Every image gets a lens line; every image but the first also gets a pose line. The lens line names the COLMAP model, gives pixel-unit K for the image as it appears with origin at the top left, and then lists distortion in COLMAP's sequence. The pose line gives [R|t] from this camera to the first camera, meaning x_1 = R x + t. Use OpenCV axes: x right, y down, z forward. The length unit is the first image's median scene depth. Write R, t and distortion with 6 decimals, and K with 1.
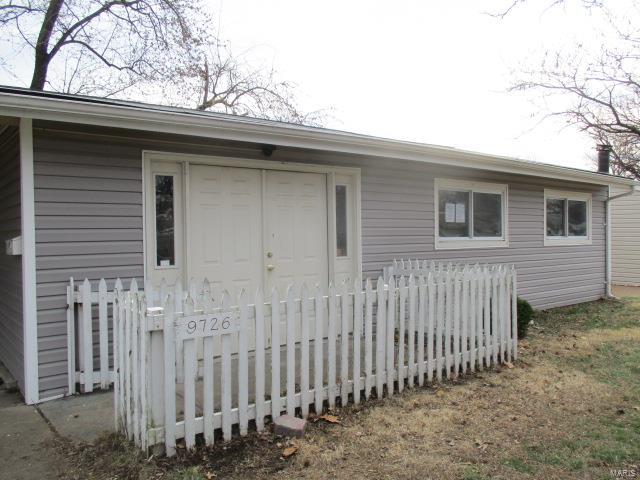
lens RADIAL K [[523.7, 0, 319.9], [0, 523.7, 238.1], [0, 0, 1]] dist [-0.034174, -0.000958]
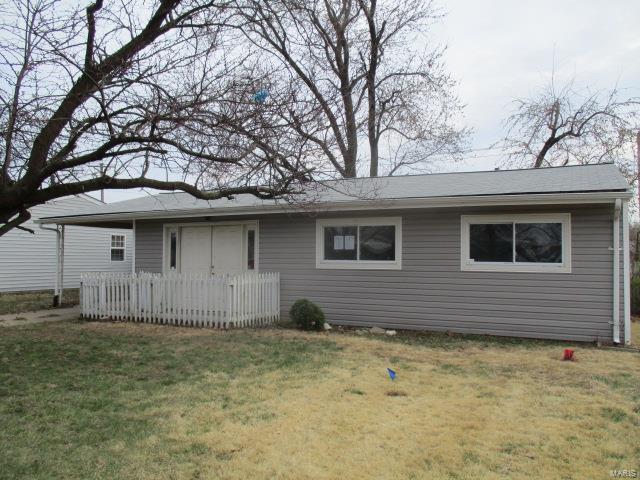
lens RADIAL K [[523.7, 0, 319.9], [0, 523.7, 242.8], [0, 0, 1]] dist [-0.034174, -0.000958]
pose [[0.447075, -0.013727, -0.894391, 1.435314], [-0.014037, 0.999651, -0.022359, -0.015725], [0.894386, 0.022551, 0.446727, 0.329464]]
